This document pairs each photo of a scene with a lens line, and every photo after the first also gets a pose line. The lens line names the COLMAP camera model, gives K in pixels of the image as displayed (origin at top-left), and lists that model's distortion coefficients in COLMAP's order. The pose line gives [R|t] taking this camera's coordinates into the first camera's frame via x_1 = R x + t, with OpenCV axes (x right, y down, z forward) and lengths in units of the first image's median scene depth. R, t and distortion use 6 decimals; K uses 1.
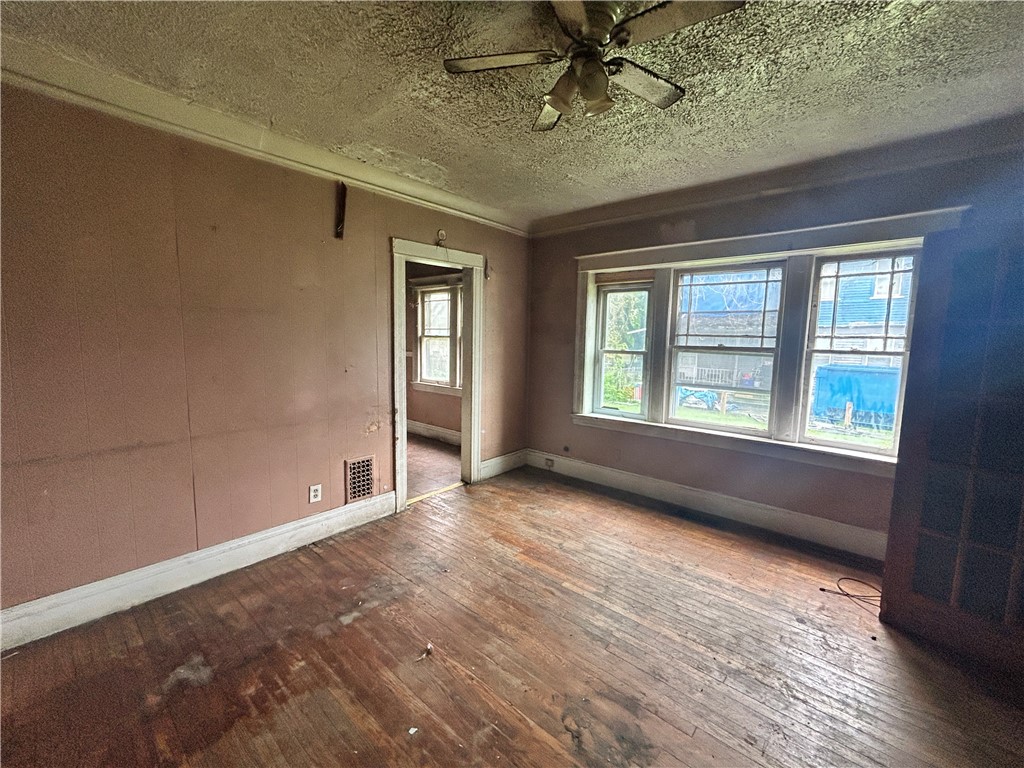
lens RADIAL K [[415.2, 0, 515.3], [0, 415.2, 381.5], [0, 0, 1]] dist [-0.000930, 0.000395]
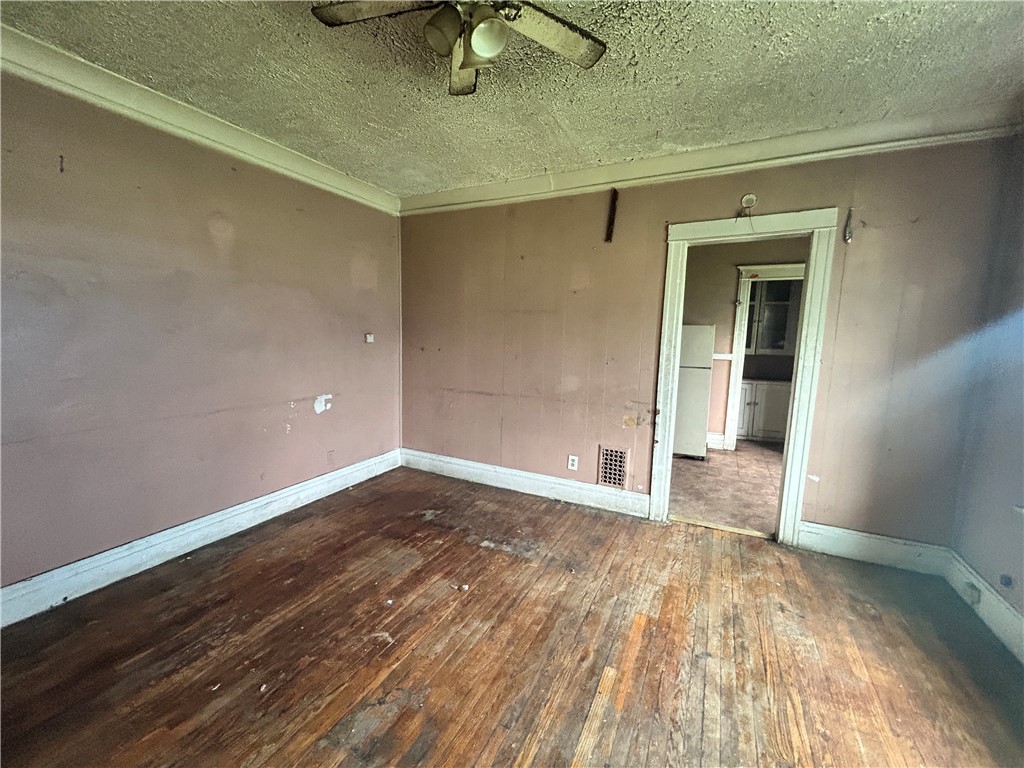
lens RADIAL K [[415.2, 0, 515.3], [0, 415.2, 381.5], [0, 0, 1]] dist [-0.000930, 0.000395]
pose [[0.249501, 0.111138, -0.961976, 0.604215], [-0.122091, 0.989076, 0.082603, -0.039809], [0.960647, 0.096840, 0.260344, 0.511213]]
